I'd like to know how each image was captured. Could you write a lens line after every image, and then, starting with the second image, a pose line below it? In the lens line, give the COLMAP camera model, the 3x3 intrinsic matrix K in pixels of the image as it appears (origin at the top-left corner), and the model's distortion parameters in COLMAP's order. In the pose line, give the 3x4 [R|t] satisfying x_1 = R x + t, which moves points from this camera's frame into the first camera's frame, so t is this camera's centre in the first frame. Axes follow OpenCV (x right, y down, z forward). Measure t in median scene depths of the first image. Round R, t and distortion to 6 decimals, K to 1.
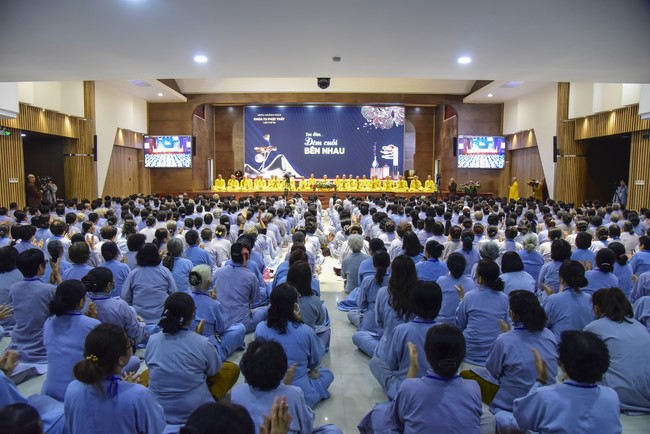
lens RADIAL K [[441.1, 0, 326.6], [0, 441.1, 221.1], [0, 0, 1]] dist [-0.095799, 0.031014]
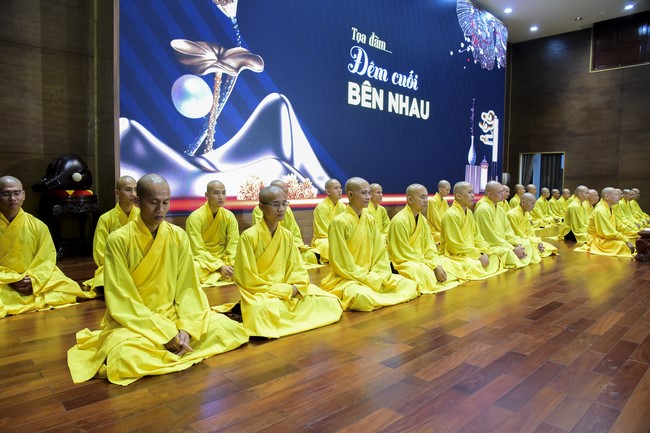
lens RADIAL K [[441.1, 0, 319.2], [0, 441.1, 224.9], [0, 0, 1]] dist [-0.095799, 0.031014]
pose [[0.727329, -0.057813, 0.683850, -0.251372], [0.054927, 0.998153, 0.025966, -0.086738], [-0.684088, 0.018676, 0.729161, 0.818073]]
